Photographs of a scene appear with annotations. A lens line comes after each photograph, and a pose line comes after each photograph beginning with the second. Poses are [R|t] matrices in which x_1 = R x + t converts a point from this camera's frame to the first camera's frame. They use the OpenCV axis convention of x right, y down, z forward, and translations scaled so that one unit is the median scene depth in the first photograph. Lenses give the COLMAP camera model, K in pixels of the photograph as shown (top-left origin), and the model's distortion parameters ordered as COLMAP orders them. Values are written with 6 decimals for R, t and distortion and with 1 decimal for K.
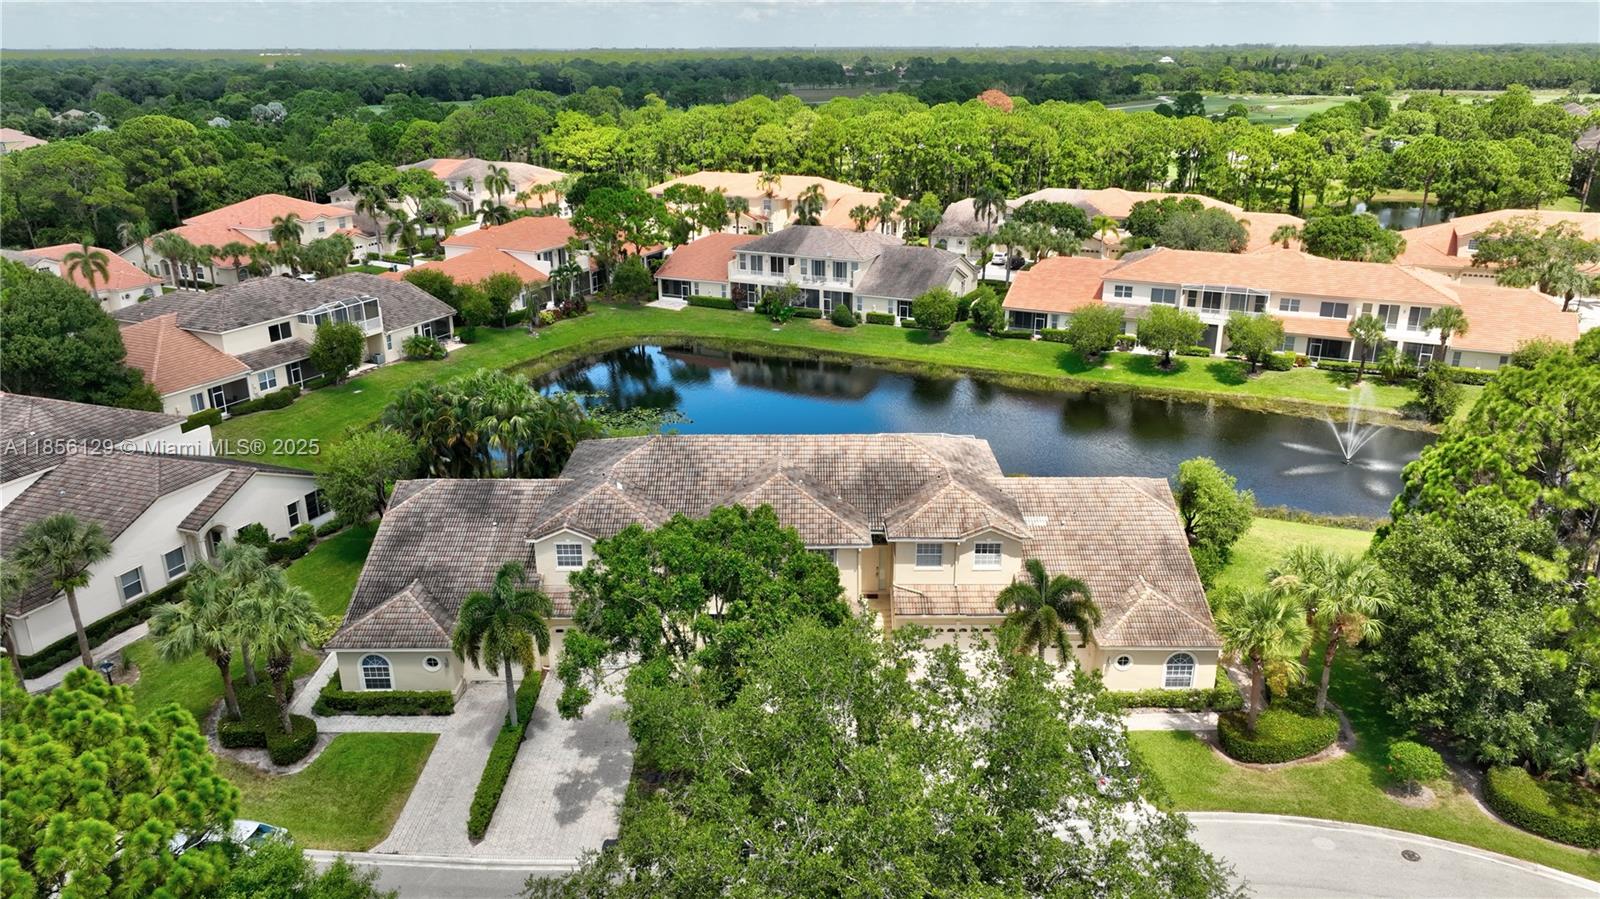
lens RADIAL K [[1097.3, 0, 800.0], [0, 1097.3, 449.5], [0, 0, 1]] dist [-0.009805, 0.019713]
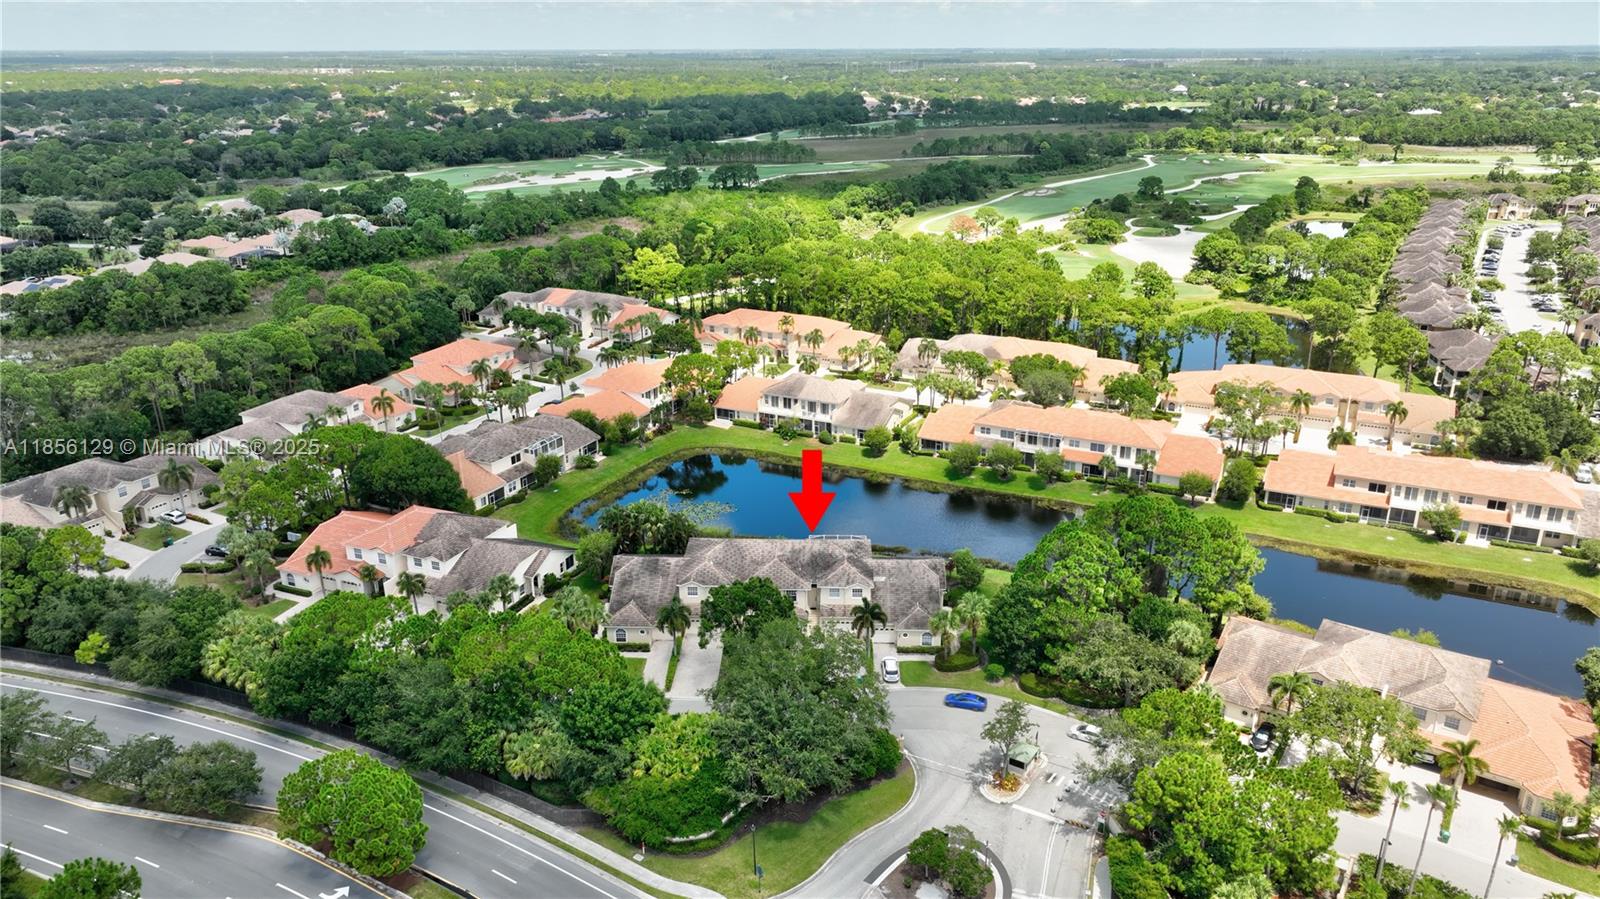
lens RADIAL K [[1097.3, 0, 800.0], [0, 1097.3, 449.5], [0, 0, 1]] dist [-0.009805, 0.019713]
pose [[0.999566, 0.009572, -0.027861, 0.060691], [-0.009534, 0.999953, 0.001503, -0.135948], [0.027874, -0.001237, 0.999611, -0.876893]]
